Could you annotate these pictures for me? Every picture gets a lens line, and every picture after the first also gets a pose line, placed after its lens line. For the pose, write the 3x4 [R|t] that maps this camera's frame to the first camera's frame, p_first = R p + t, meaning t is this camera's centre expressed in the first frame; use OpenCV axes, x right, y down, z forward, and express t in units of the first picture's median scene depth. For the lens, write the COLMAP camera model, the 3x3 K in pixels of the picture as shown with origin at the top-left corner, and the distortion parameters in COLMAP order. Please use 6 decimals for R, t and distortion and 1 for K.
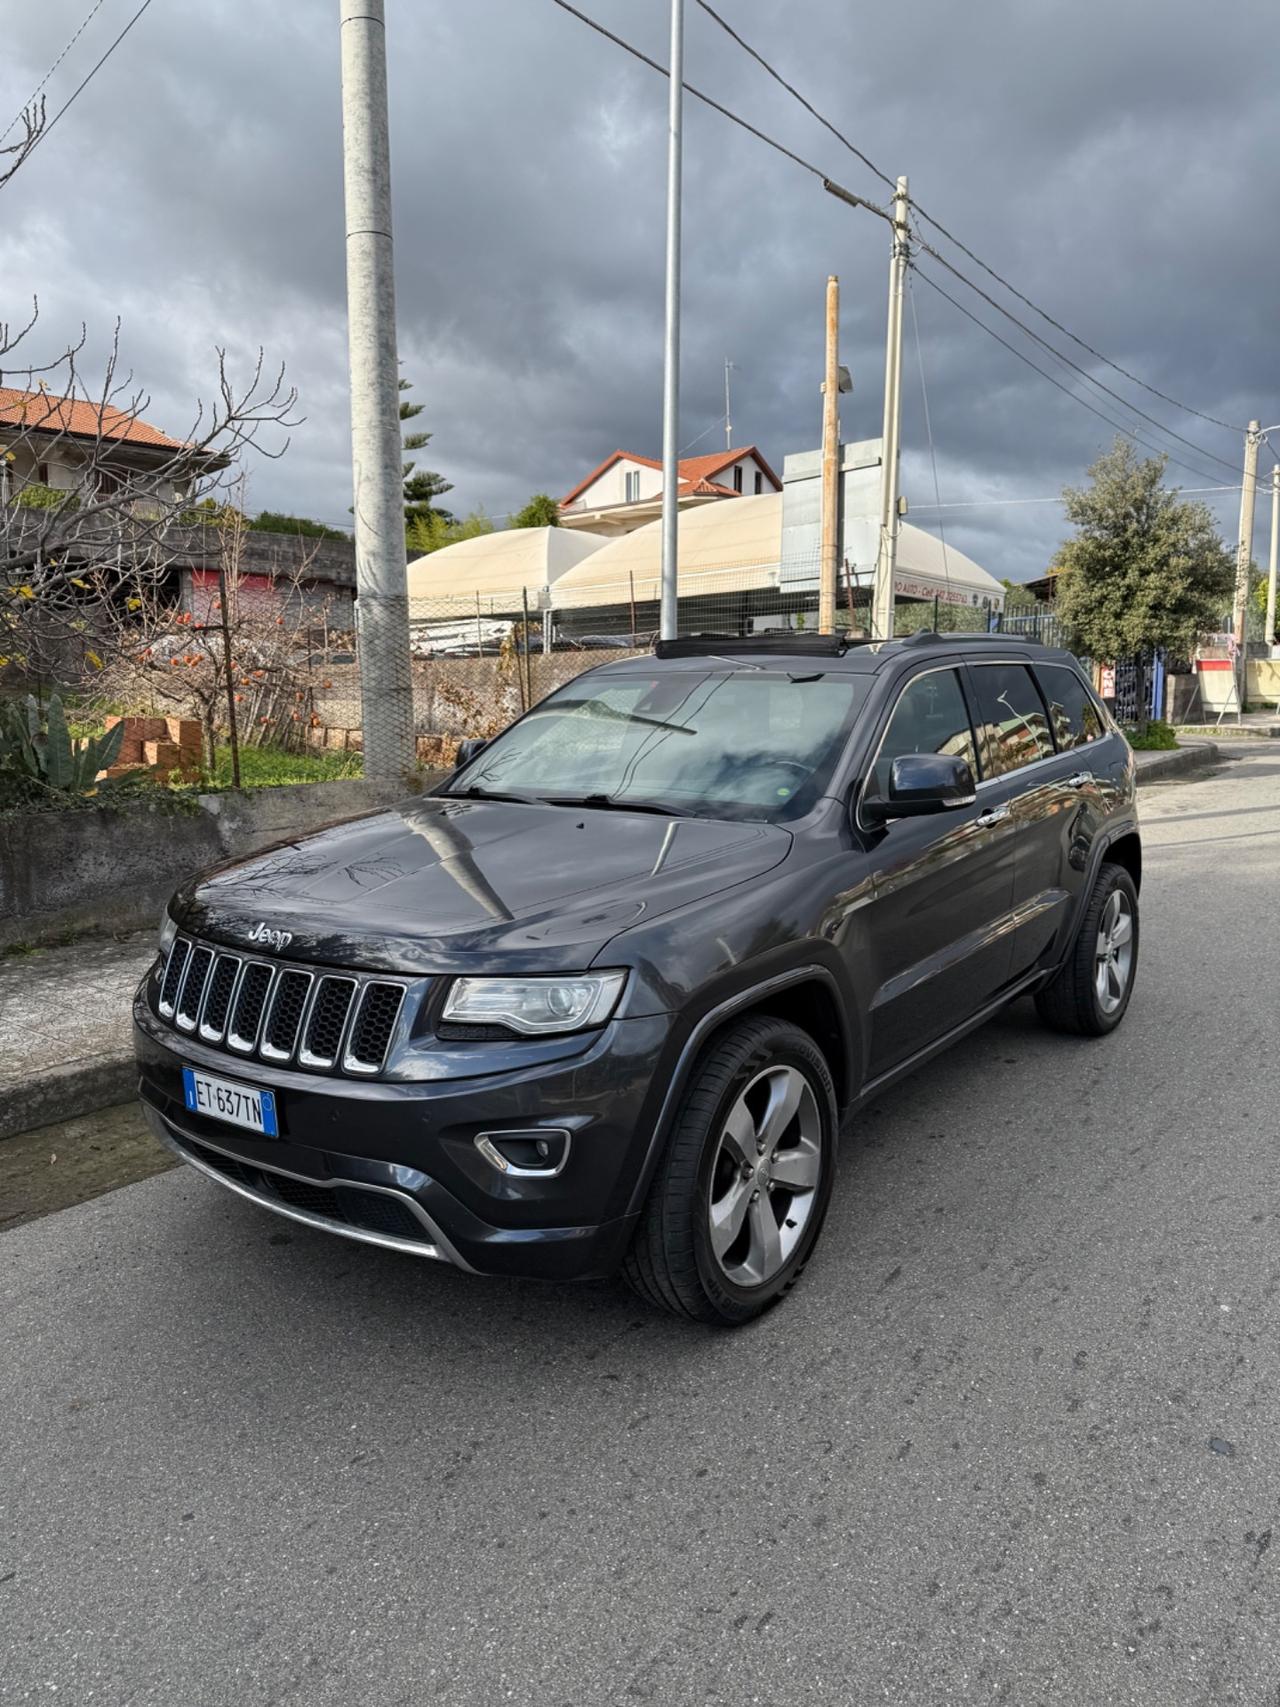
lens RADIAL K [[1183.0, 0, 640.0], [0, 1183.0, 853.5], [0, 0, 1]] dist [0.032681, -0.035477]
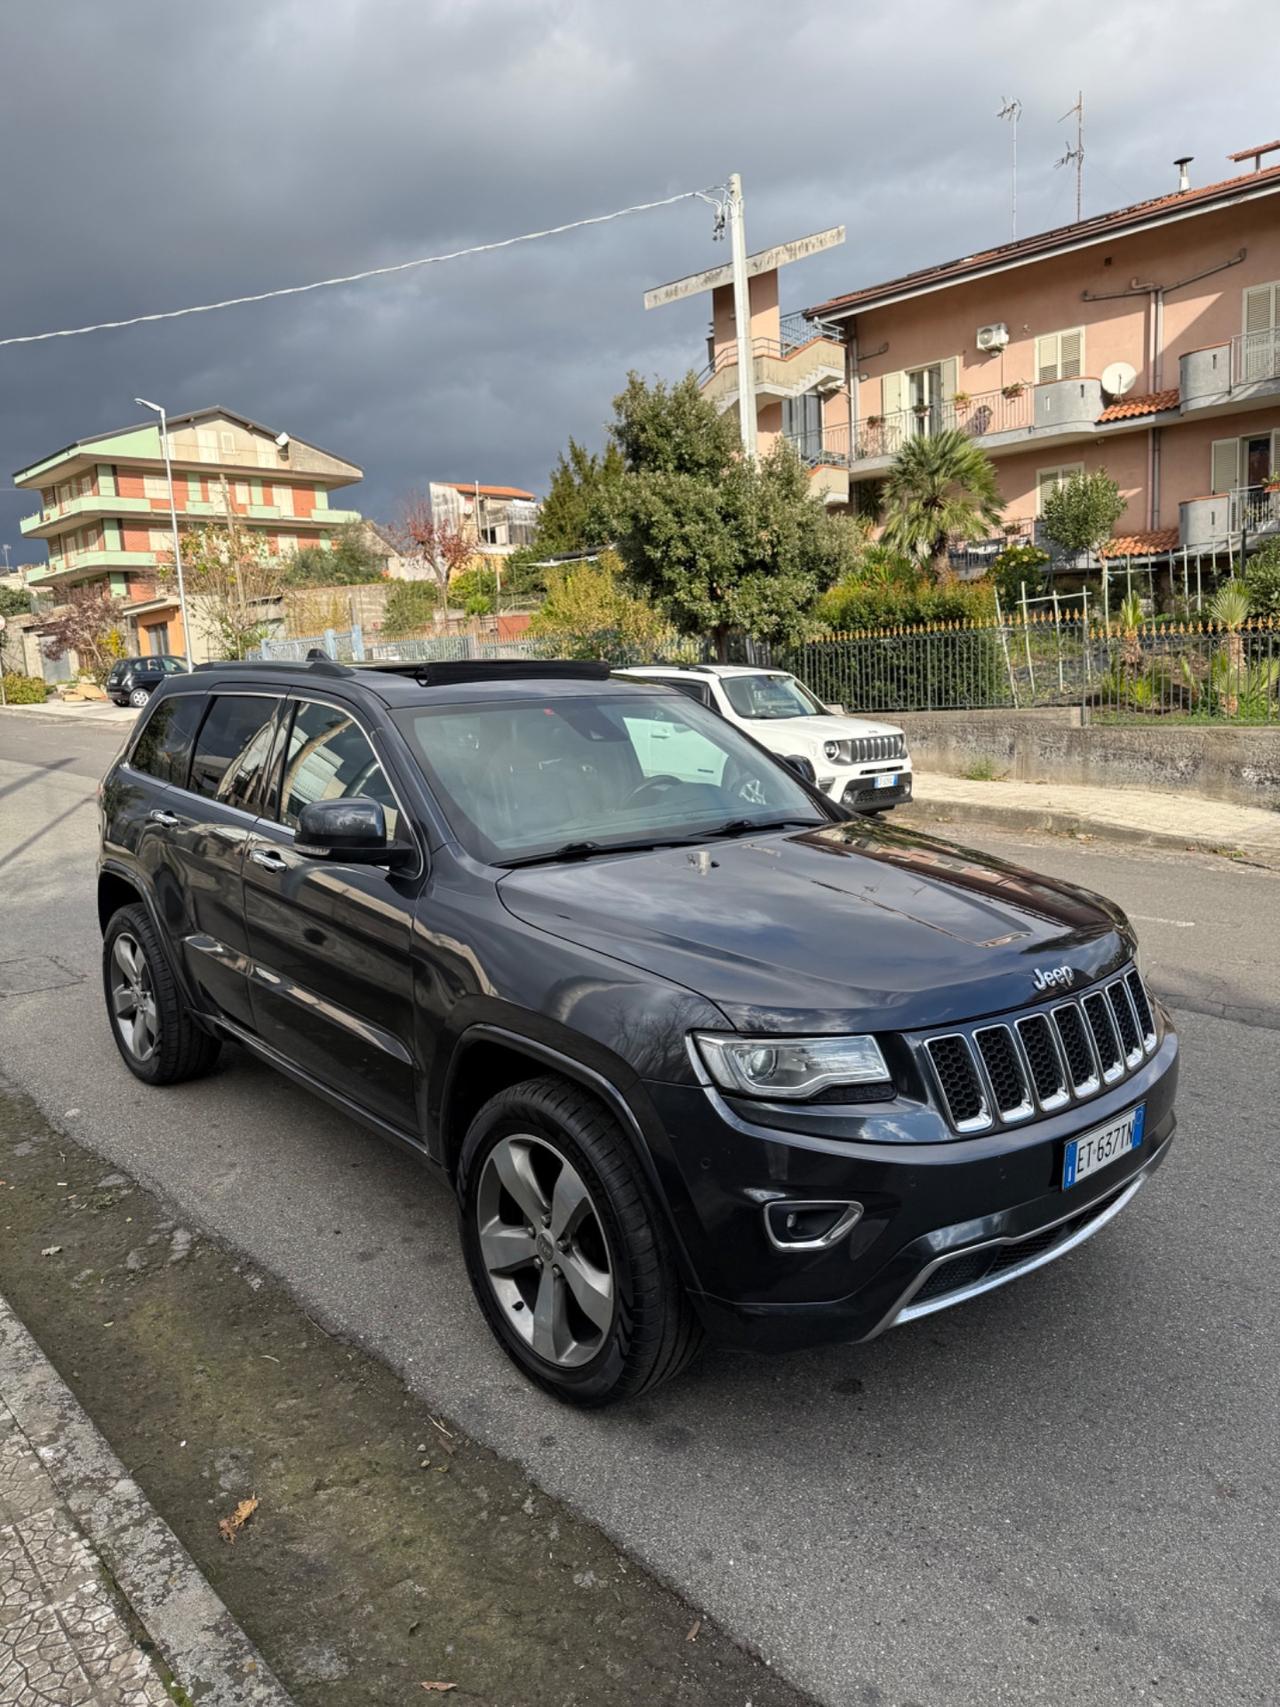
lens RADIAL K [[1186.6, 0, 623.8], [0, 1186.6, 856.7], [0, 0, 1]] dist [0.011006, -0.009462]
pose [[0.230578, -0.154449, 0.960718, -0.860506], [0.162177, 0.979613, 0.118563, -0.130335], [-0.959444, 0.128468, 0.250925, 0.710795]]
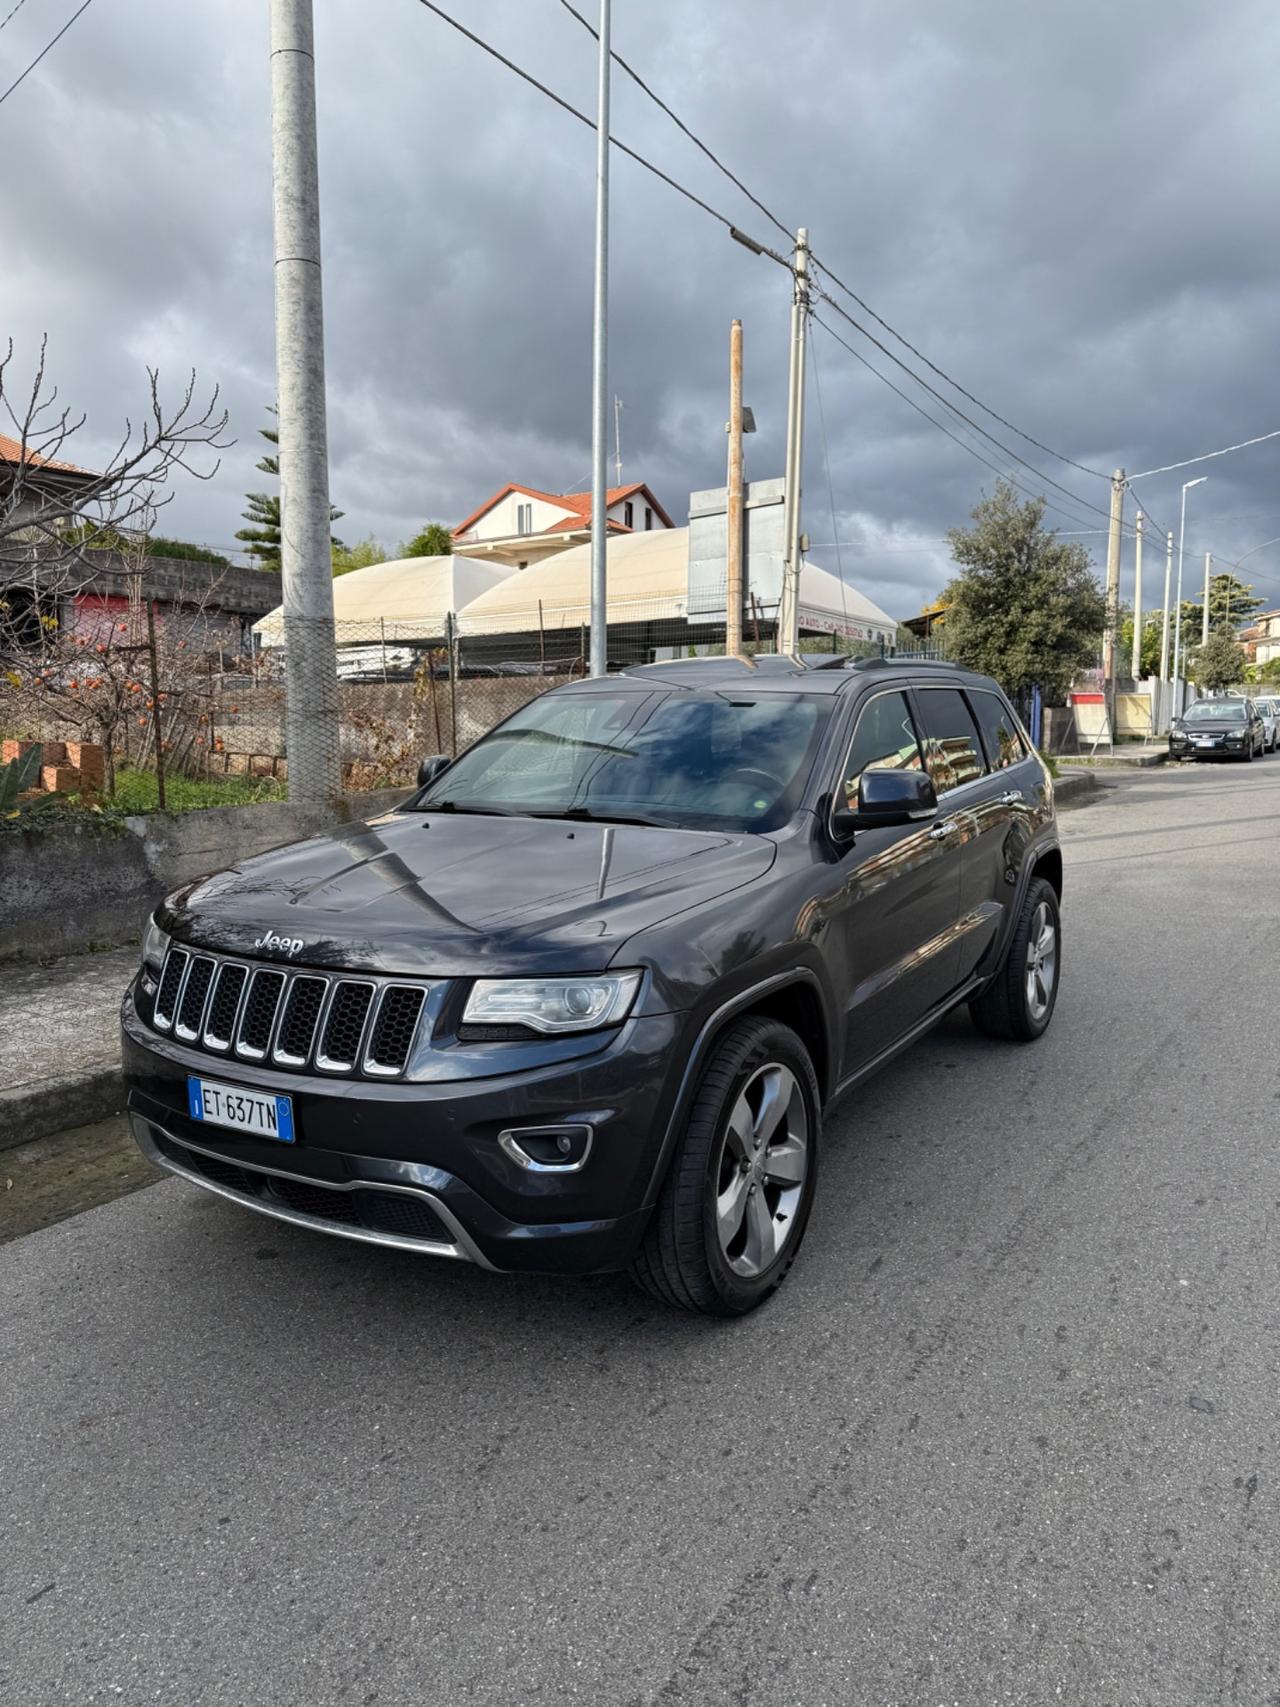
lens RADIAL K [[1179.9, 0, 638.5], [0, 1179.9, 848.2], [0, 0, 1]] dist [0.038604, -0.043257]
pose [[0.995732, -0.003976, 0.092209, -0.065751], [0.006726, 0.999541, -0.029530, 0.013405], [-0.092049, 0.030024, 0.995302, -0.021937]]
